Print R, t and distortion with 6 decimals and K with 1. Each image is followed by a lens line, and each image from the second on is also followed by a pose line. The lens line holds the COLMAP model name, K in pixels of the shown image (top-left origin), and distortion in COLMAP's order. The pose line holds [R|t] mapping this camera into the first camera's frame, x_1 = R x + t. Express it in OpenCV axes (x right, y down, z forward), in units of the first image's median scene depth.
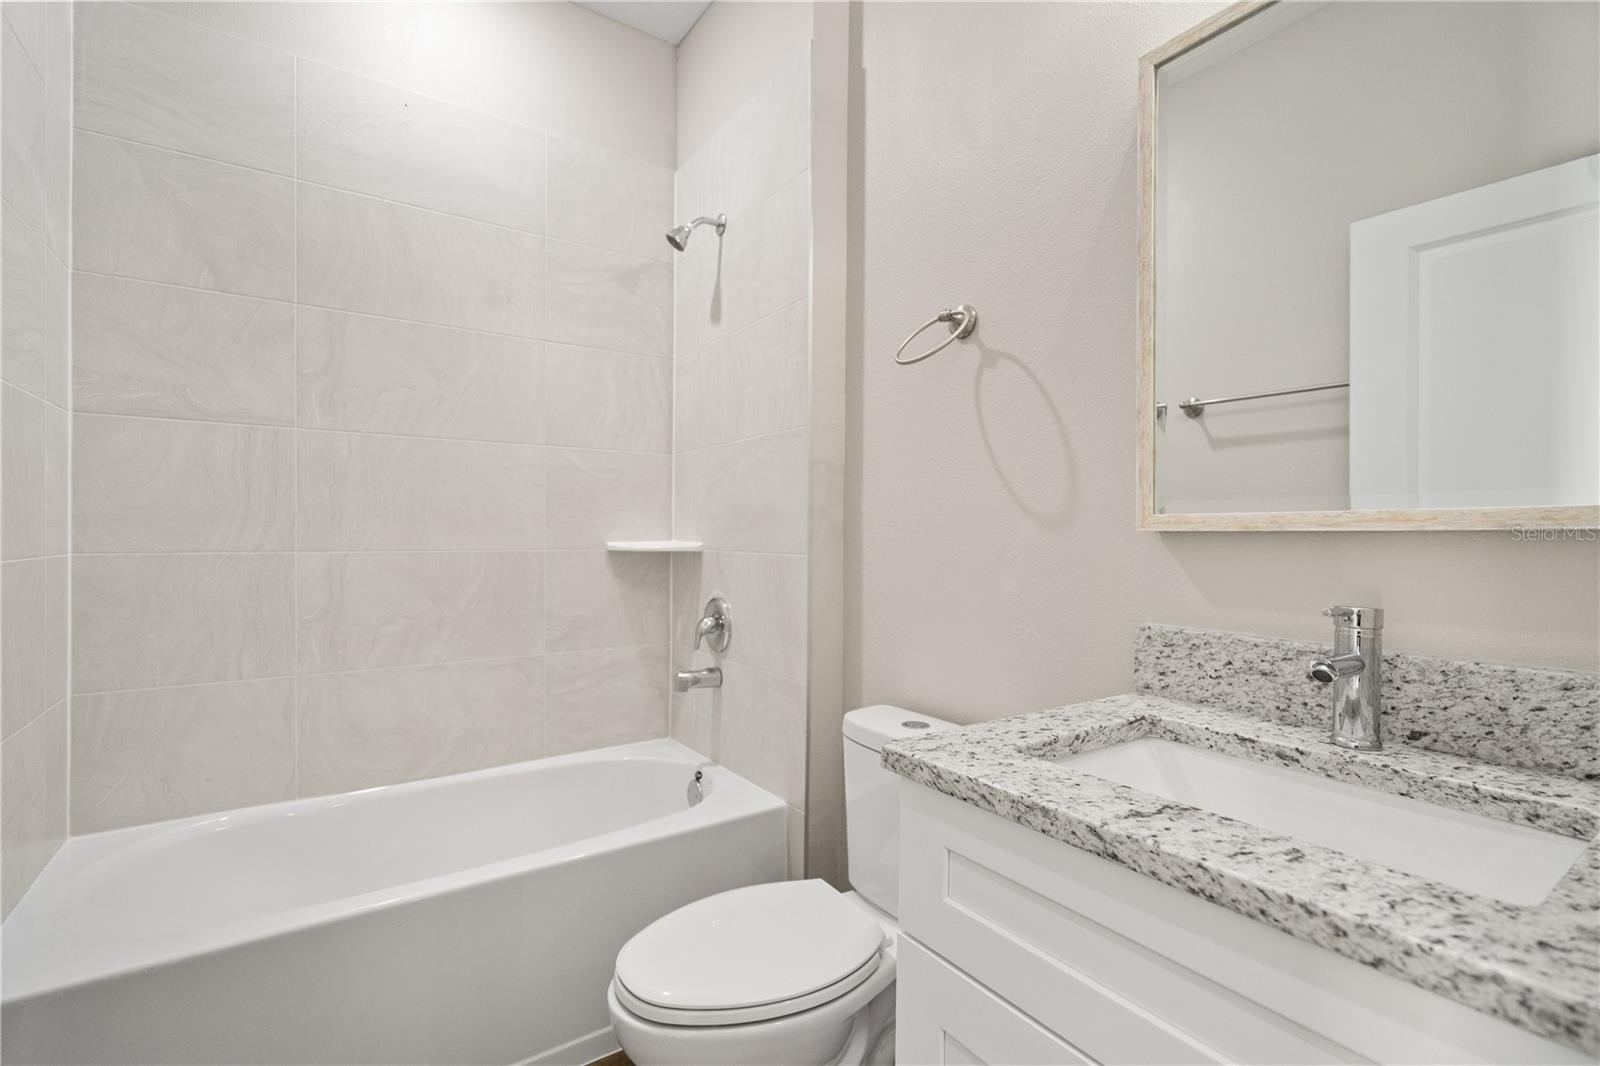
lens RADIAL K [[742.6, 0, 828.9], [0, 742.6, 538.4], [0, 0, 1]] dist [-0.014371, 0.006966]
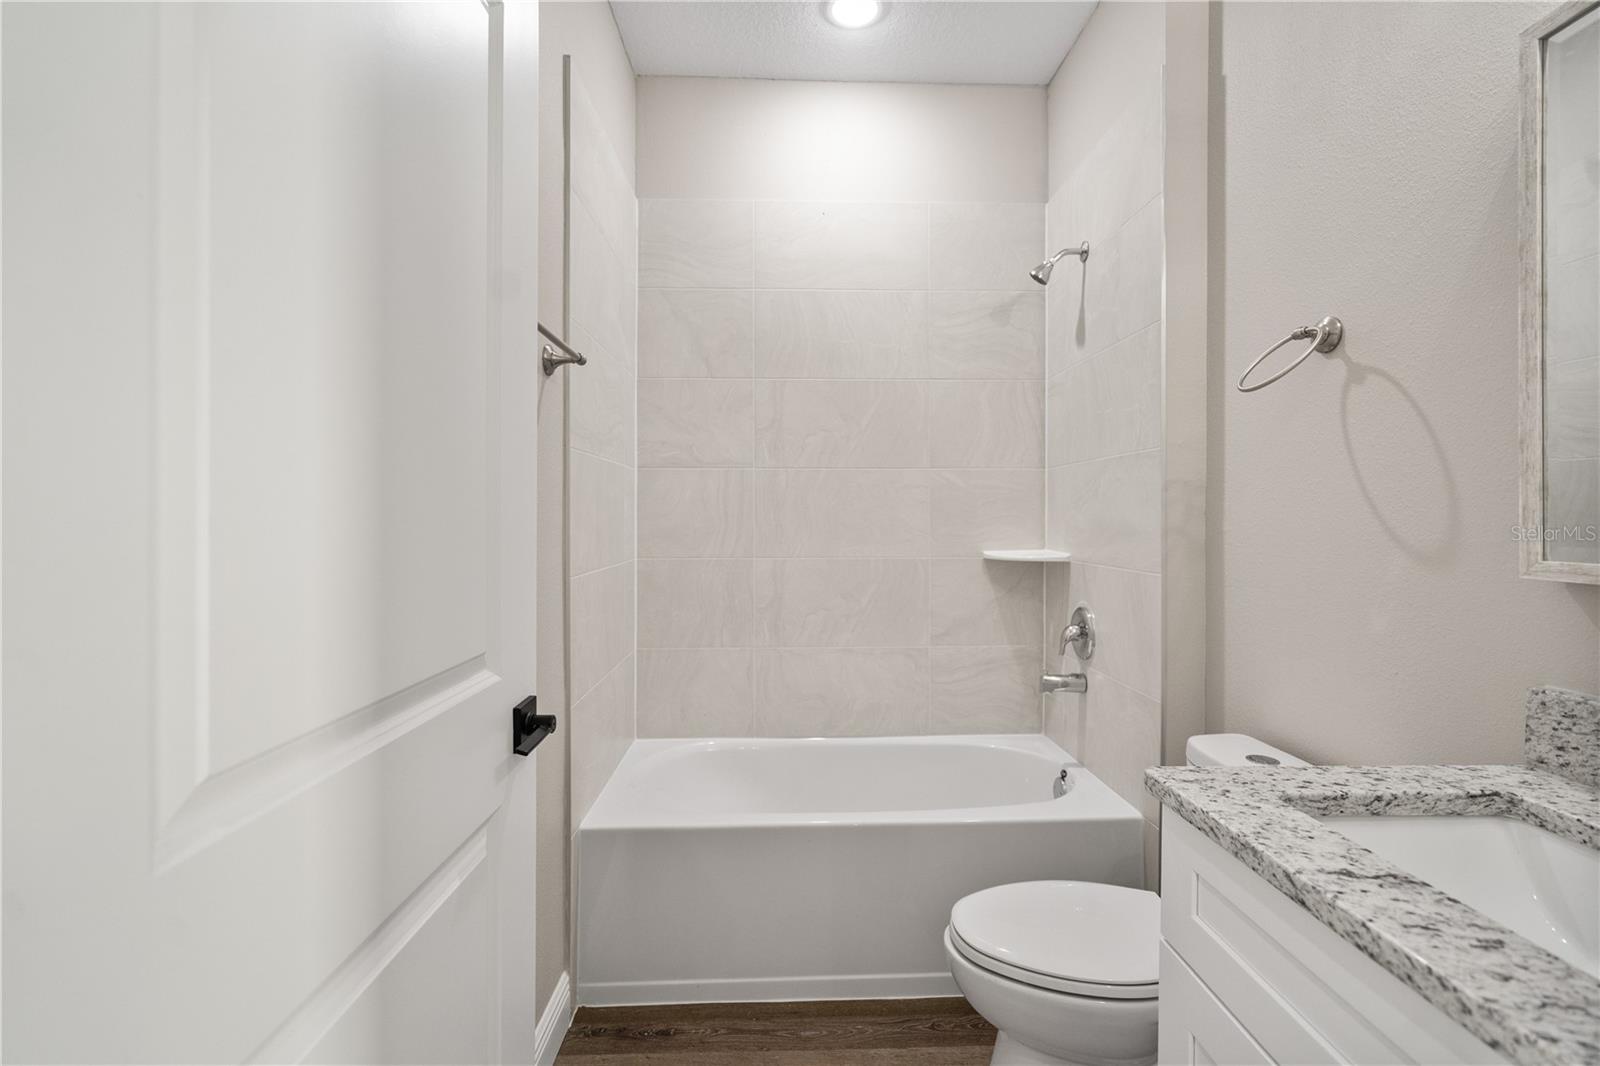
lens RADIAL K [[729.8, 0, 805.9], [0, 729.8, 531.7], [0, 0, 1]] dist [-0.004890, 0.000675]
pose [[0.839722, 0.004630, -0.542996, 0.178353], [-0.002866, 0.999988, 0.004095, -0.066339], [0.543009, -0.001882, 0.839725, -0.165004]]
